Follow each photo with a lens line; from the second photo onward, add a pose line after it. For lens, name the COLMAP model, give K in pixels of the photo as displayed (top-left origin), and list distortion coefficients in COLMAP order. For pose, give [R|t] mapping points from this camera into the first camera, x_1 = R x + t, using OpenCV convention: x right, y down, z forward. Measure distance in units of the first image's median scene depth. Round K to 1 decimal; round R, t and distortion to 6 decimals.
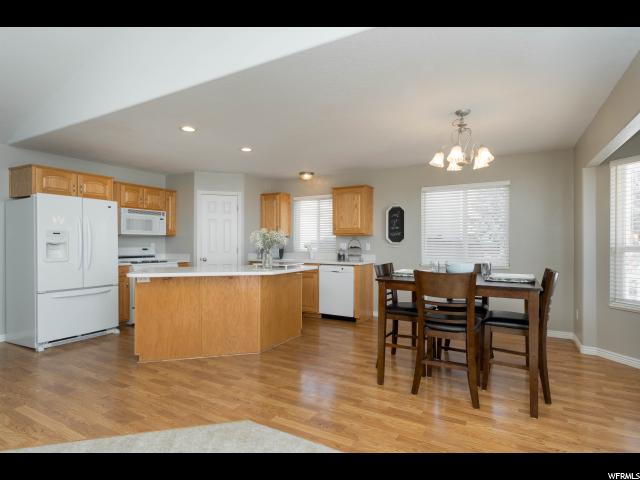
lens RADIAL K [[337.1, 0, 320.0], [0, 337.1, 240.0], [0, 0, 1]] dist [0.007543, 0.001153]
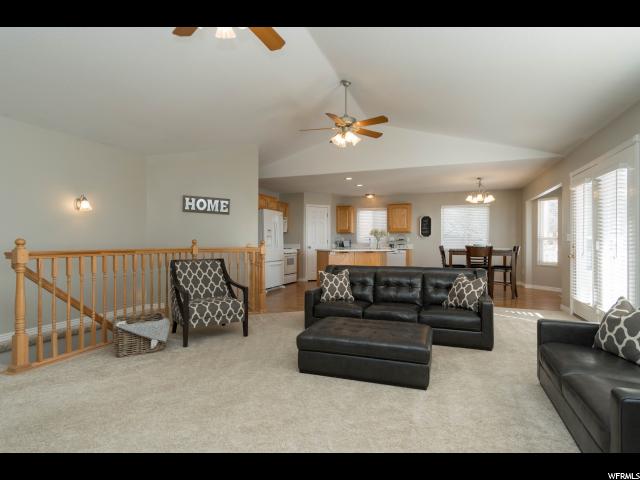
lens RADIAL K [[337.1, 0, 320.0], [0, 337.1, 240.0], [0, 0, 1]] dist [0.007543, 0.001153]
pose [[0.989992, -0.000161, 0.141126, -0.561020], [-0.000165, 0.999997, 0.002295, 0.020598], [-0.141126, -0.002295, 0.989989, -0.641081]]
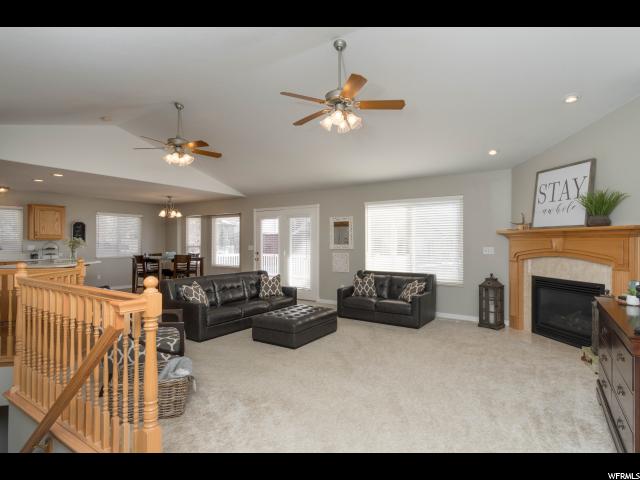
lens RADIAL K [[337.1, 0, 320.0], [0, 337.1, 240.0], [0, 0, 1]] dist [0.007543, 0.001153]
pose [[0.081329, 0.002561, 0.996684, -1.258601], [-0.009257, 0.999956, -0.001814, -0.021626], [-0.996644, -0.009079, 0.081349, -0.243543]]
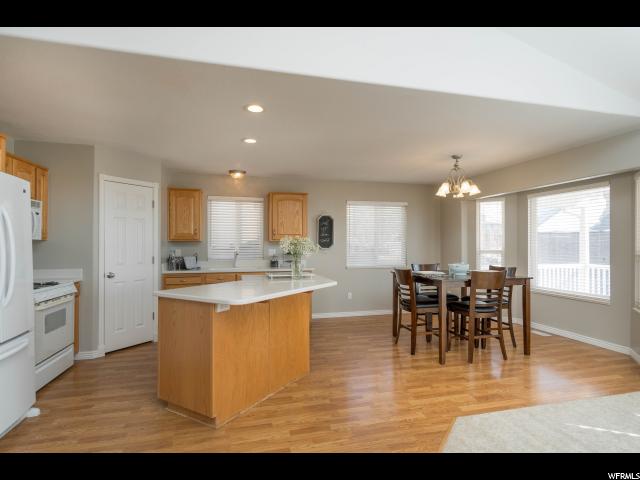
lens RADIAL K [[337.1, 0, 320.0], [0, 337.1, 240.0], [0, 0, 1]] dist [0.007543, 0.001153]
pose [[0.724079, 0.005588, 0.689694, -0.549138], [-0.002500, 0.999982, -0.005478, -0.013169], [-0.689713, 0.002242, 0.724080, 0.219691]]
